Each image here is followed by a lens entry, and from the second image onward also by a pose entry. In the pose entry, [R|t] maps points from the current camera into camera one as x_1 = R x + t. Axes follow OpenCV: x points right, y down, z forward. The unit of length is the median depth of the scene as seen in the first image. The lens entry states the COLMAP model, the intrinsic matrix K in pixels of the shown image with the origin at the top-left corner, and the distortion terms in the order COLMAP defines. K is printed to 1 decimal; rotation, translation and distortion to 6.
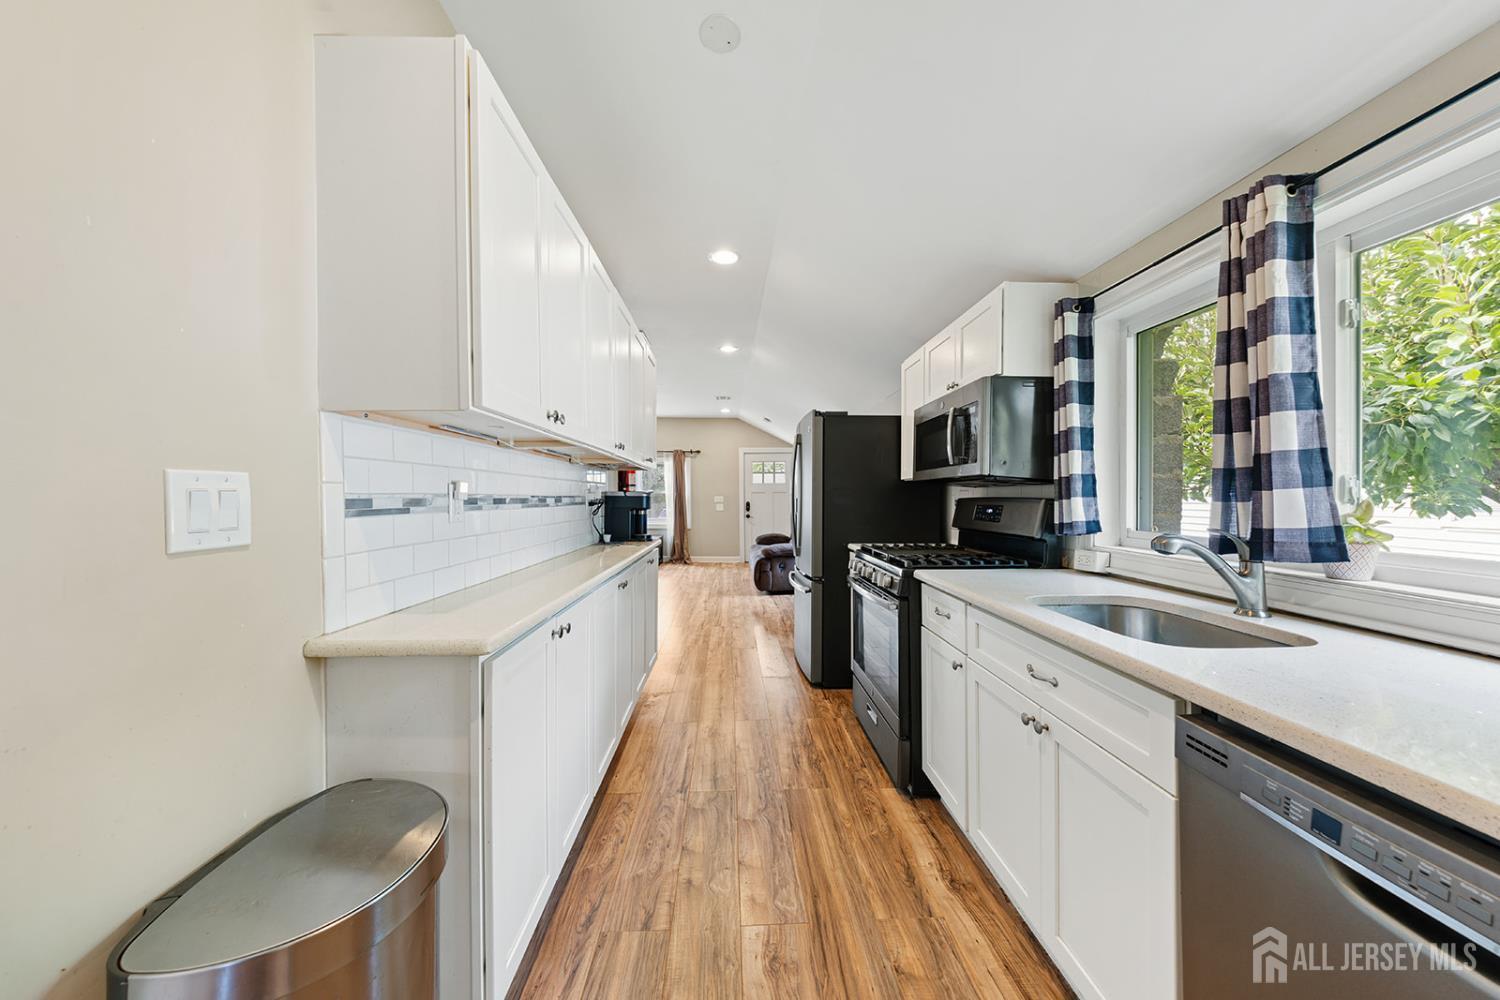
lens RADIAL K [[497.3, 0, 747.5], [0, 497.3, 495.4], [0, 0, 1]] dist [0.013829, -0.007714]
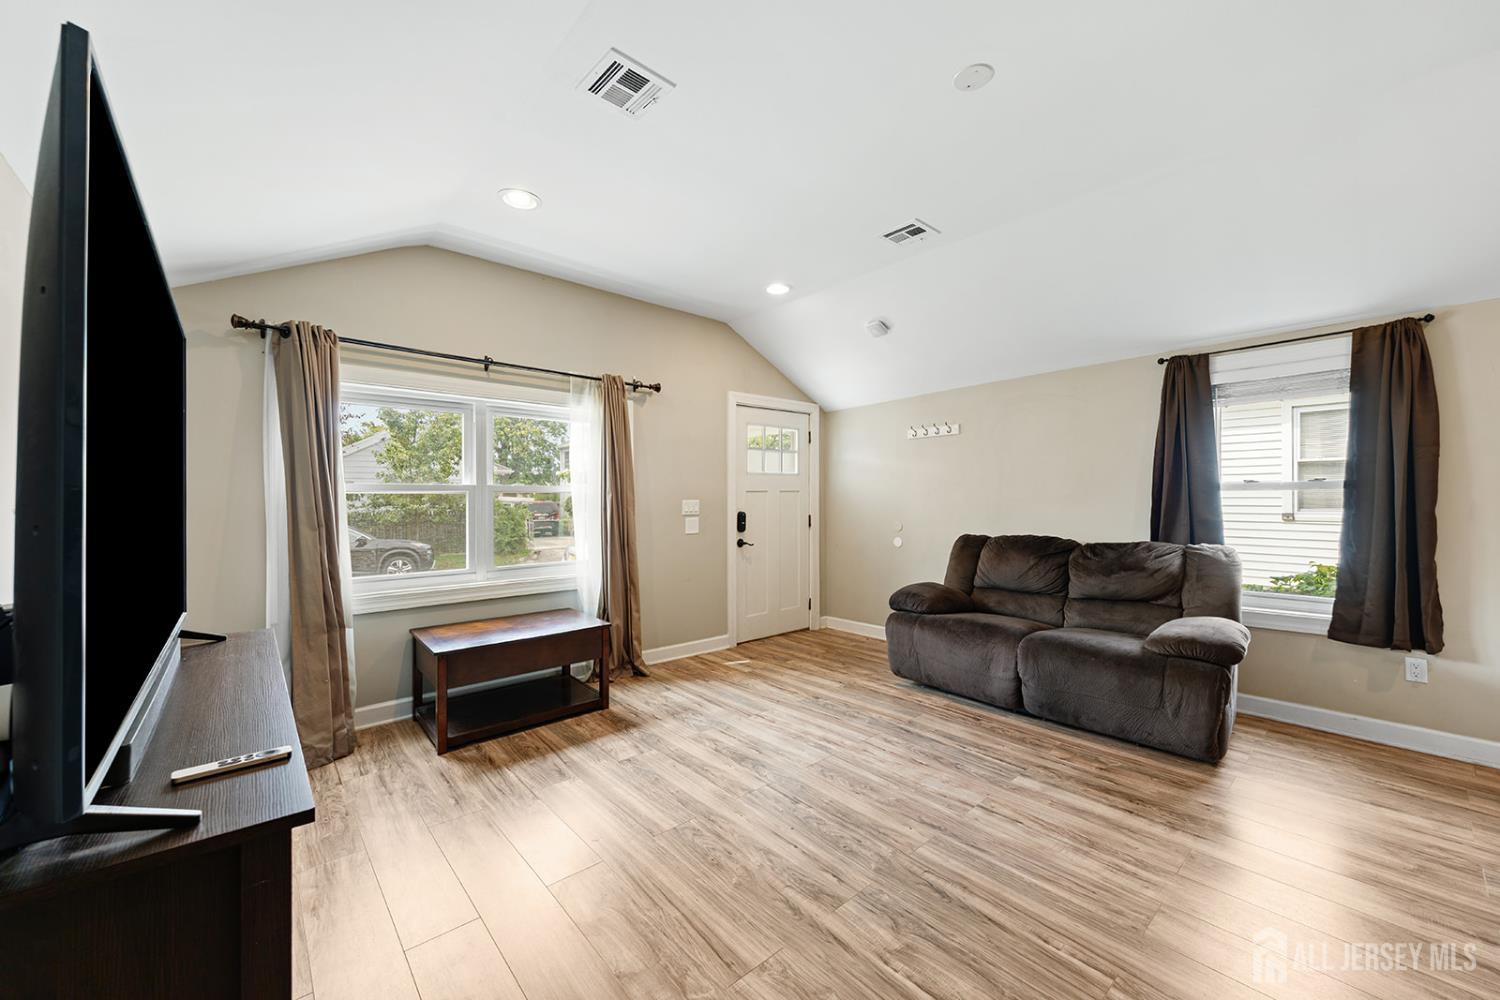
lens RADIAL K [[571.1, 0, 748.0], [0, 571.1, 497.5], [0, 0, 1]] dist [0.016731, -0.006628]
pose [[0.771699, -0.000167, 0.635987, -1.776955], [0.001366, 0.999998, -0.001395, 0.002177], [-0.635986, 0.001946, 0.771698, 3.165628]]
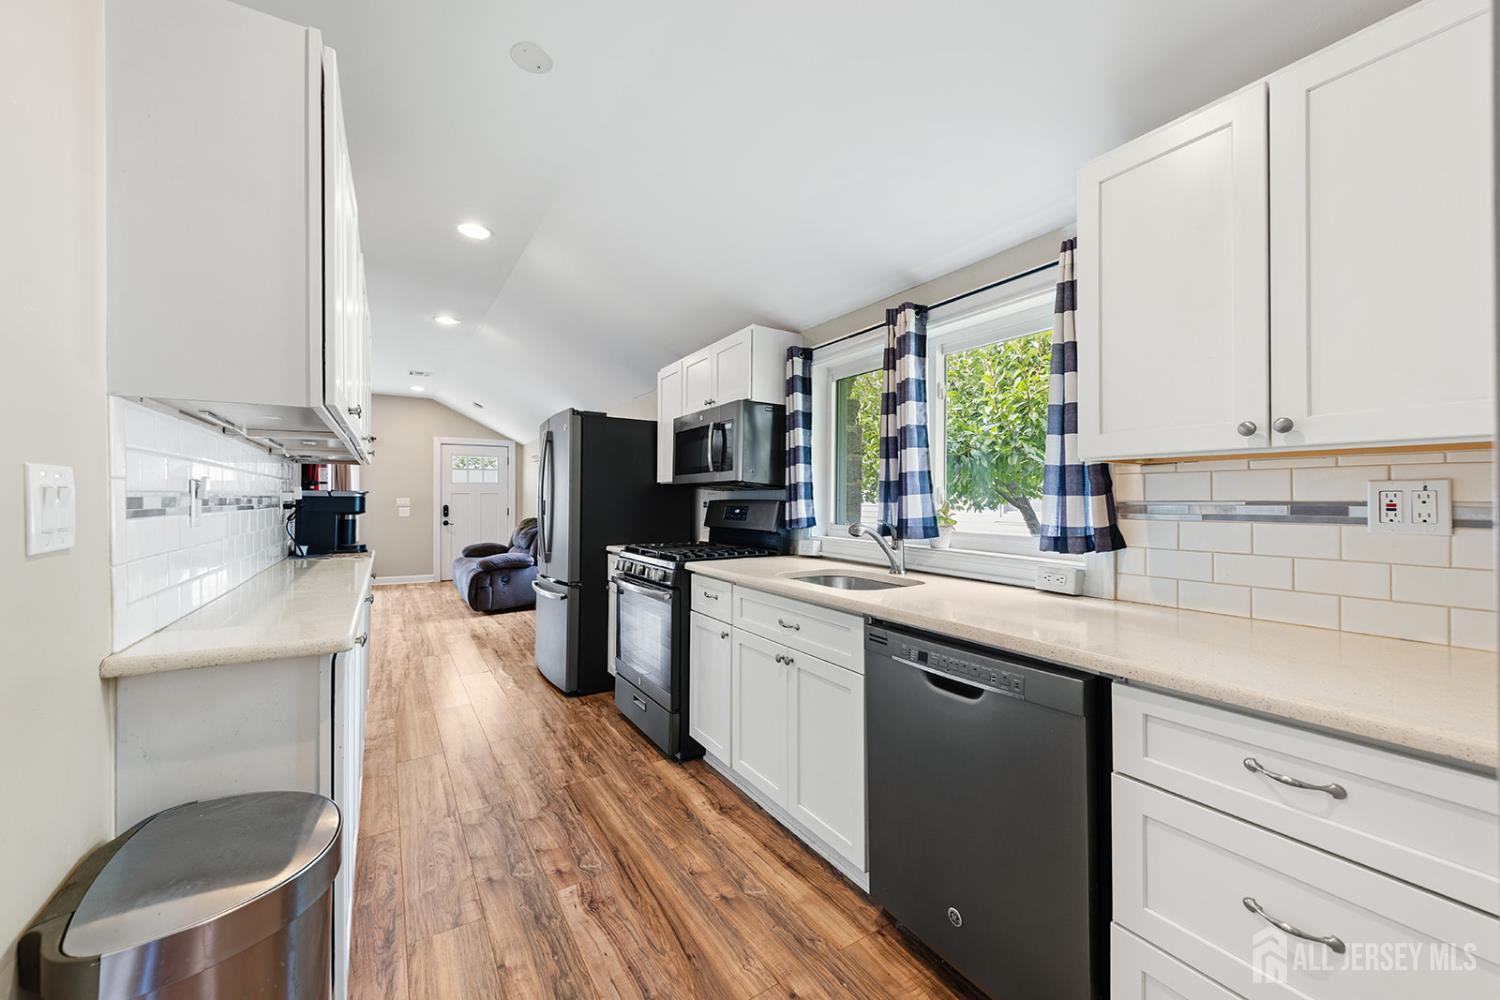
lens RADIAL K [[571.1, 0, 748.0], [0, 571.1, 497.5], [0, 0, 1]] dist [0.016731, -0.006628]
pose [[0.864084, 0.005638, 0.503316, -0.233973], [-0.005090, 0.999984, -0.002463, 0.002632], [-0.503321, -0.000434, 0.864099, -0.242305]]
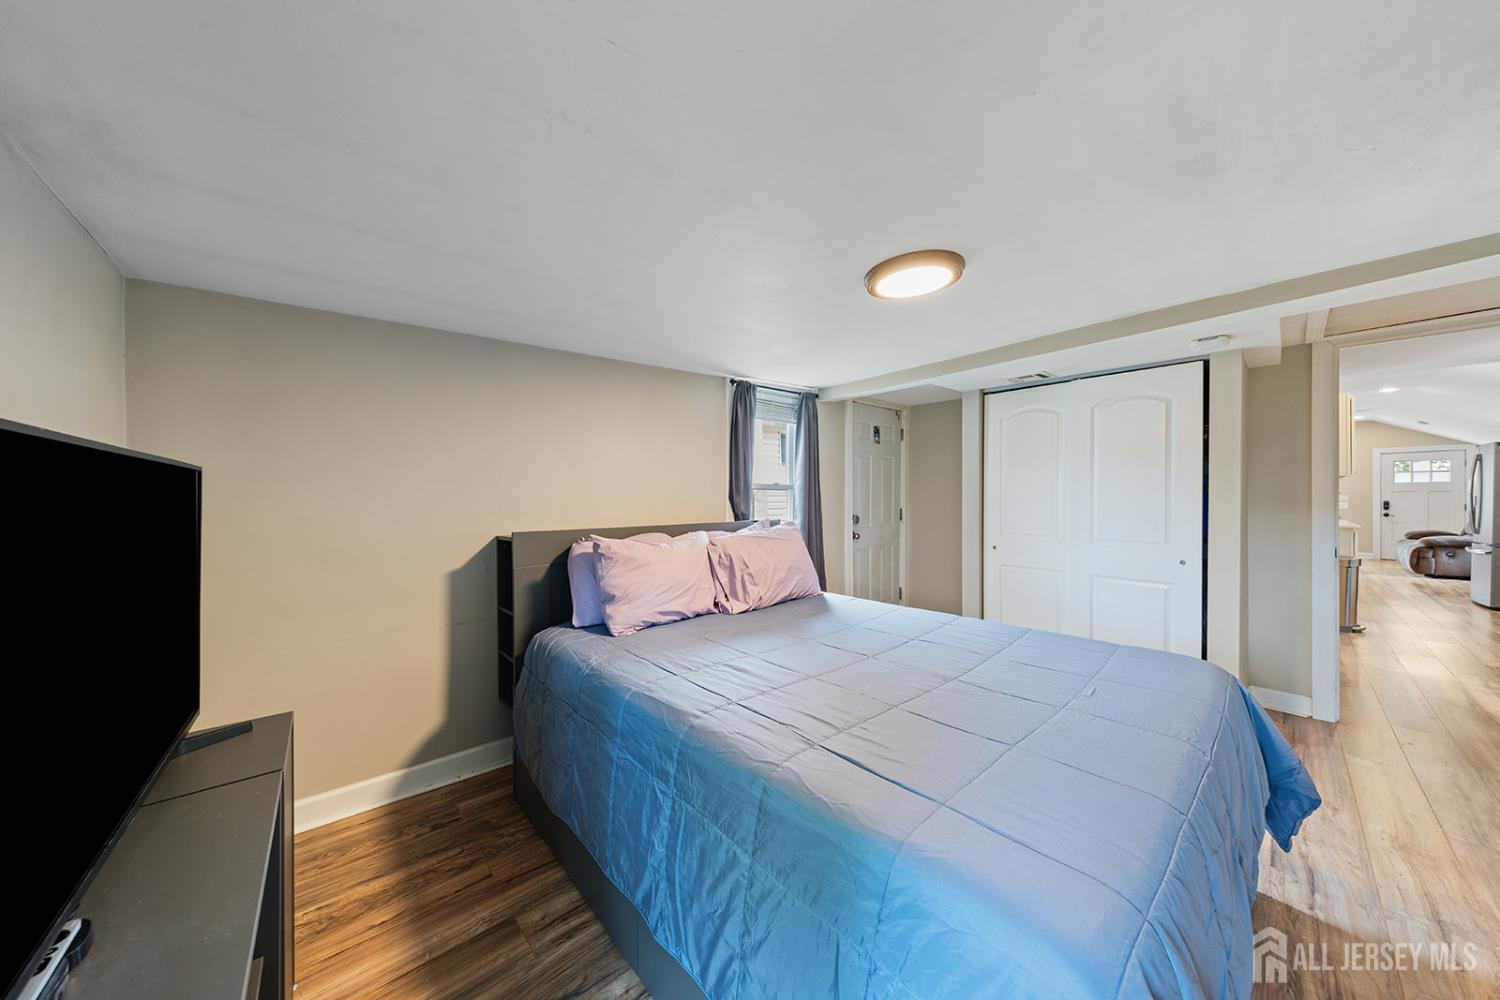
lens RADIAL K [[486.7, 0, 750.0], [0, 486.7, 500.0], [0, 0, 1]] dist [-0.001250, -0.000190]
pose [[0.641850, 0.005125, -0.766813, -0.399000], [0.000631, 0.999974, 0.007212, 0.016519], [0.766830, -0.005113, 0.641830, -3.534626]]
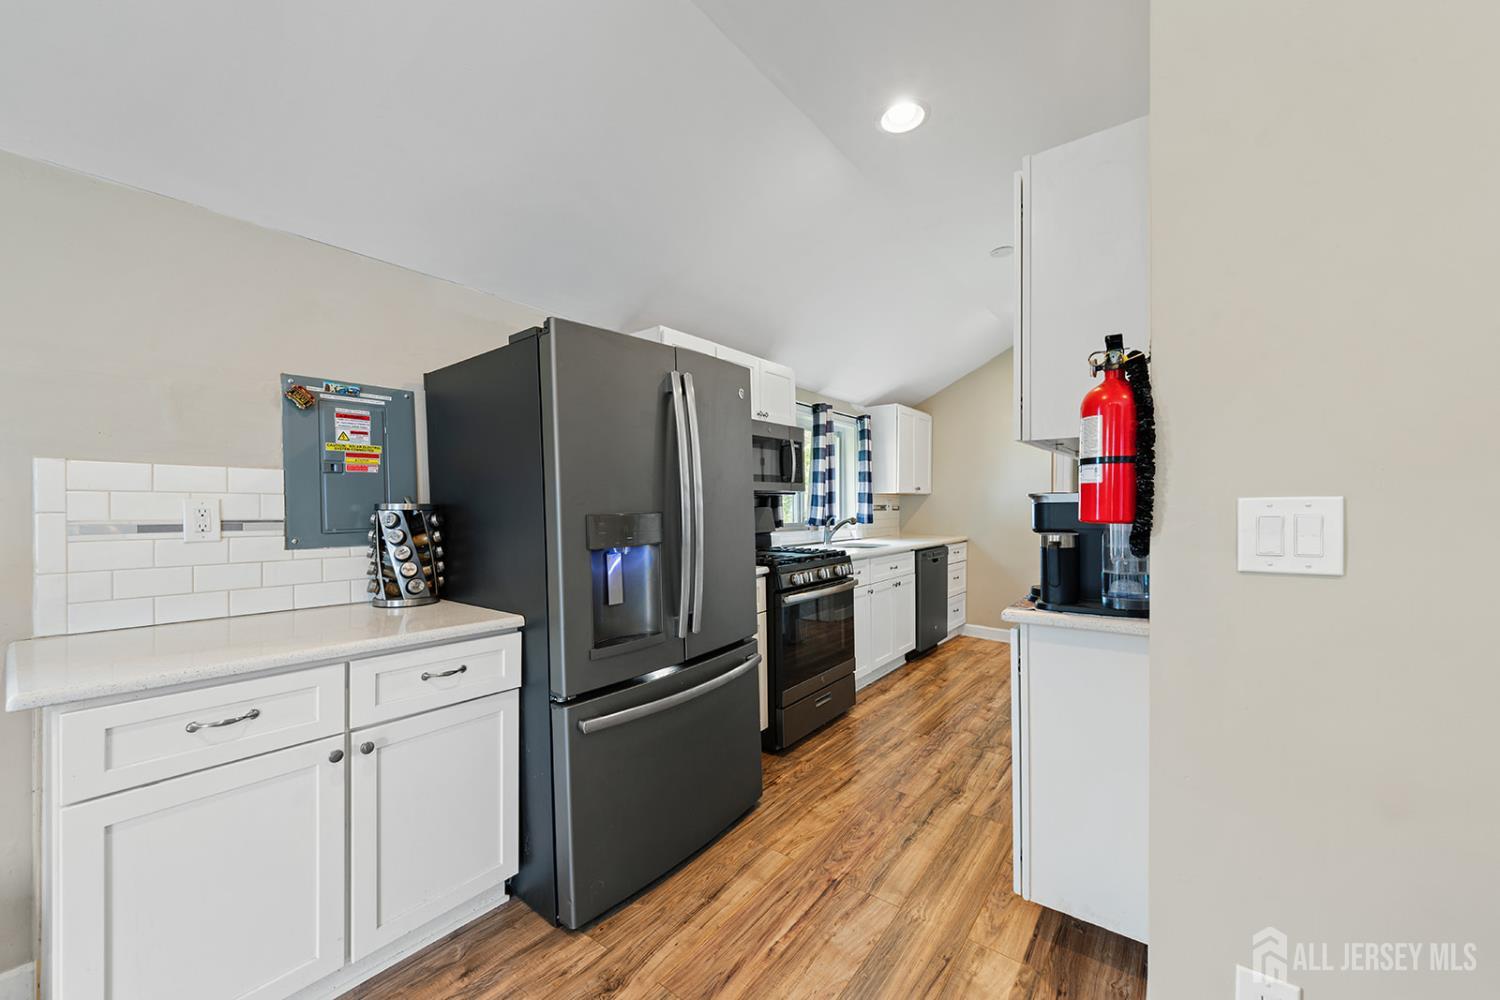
lens RADIAL K [[571.1, 0, 748.0], [0, 571.1, 497.5], [0, 0, 1]] dist [0.016731, -0.006628]
pose [[-0.769721, 0.015137, 0.638201, -0.624532], [0.007836, 0.999868, -0.014265, 0.001054], [-0.638333, -0.005979, -0.769737, 2.931891]]
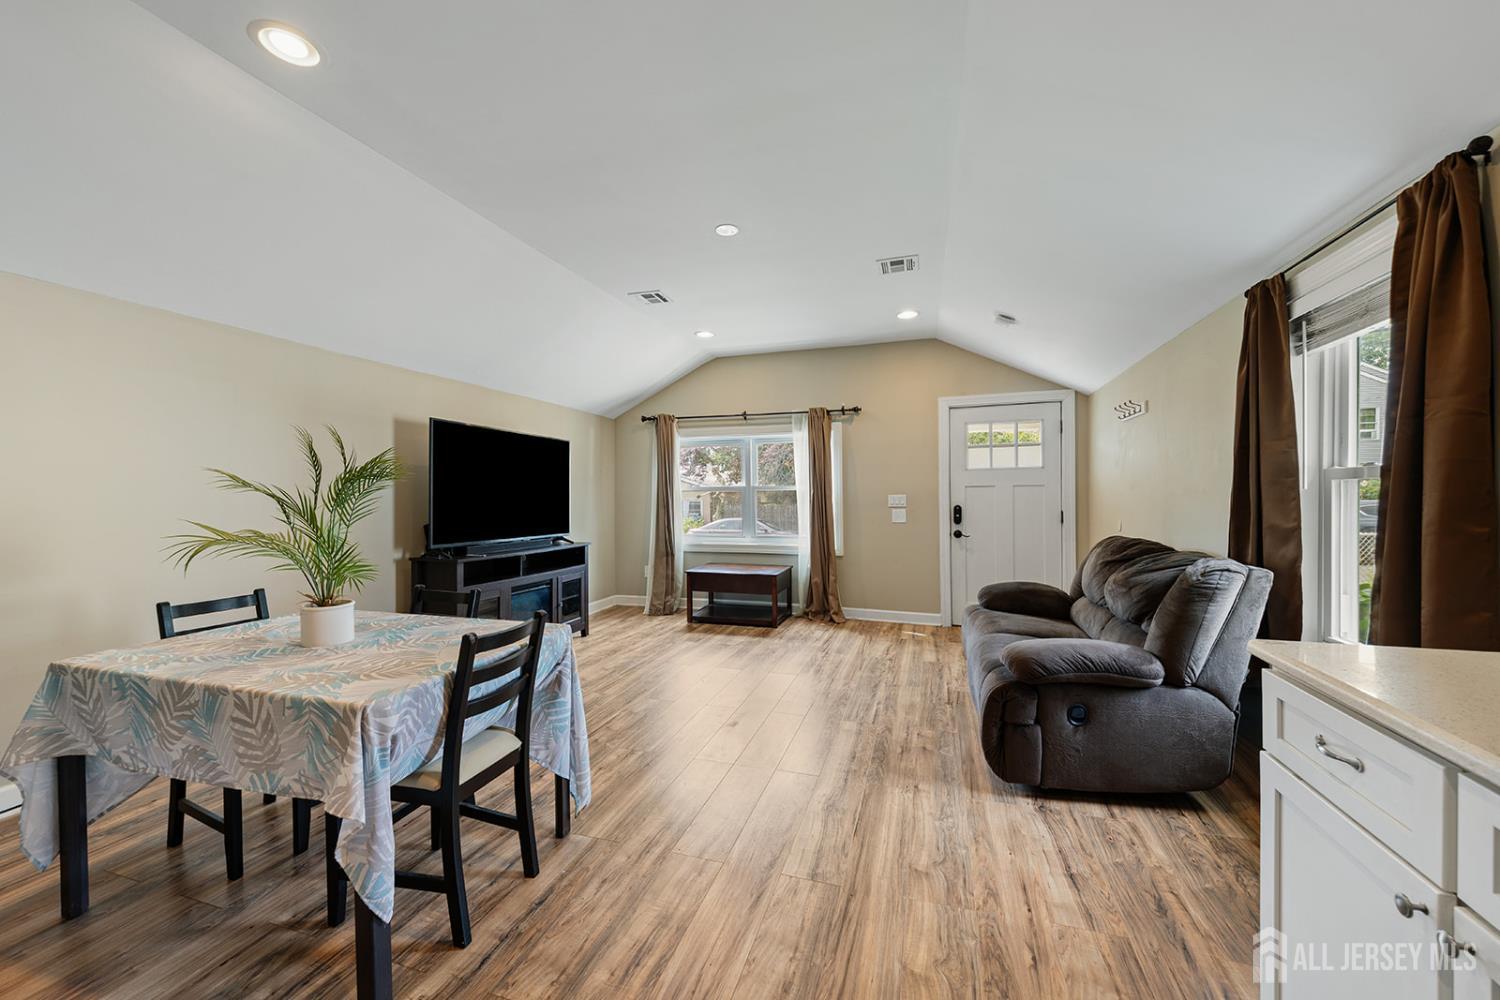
lens RADIAL K [[571.1, 0, 748.0], [0, 571.1, 497.5], [0, 0, 1]] dist [0.016731, -0.006628]
pose [[0.941020, -0.003407, -0.338334, -0.013510], [0.005393, 0.999973, 0.004928, 0.004946], [0.338308, -0.006462, 0.941013, 2.072693]]
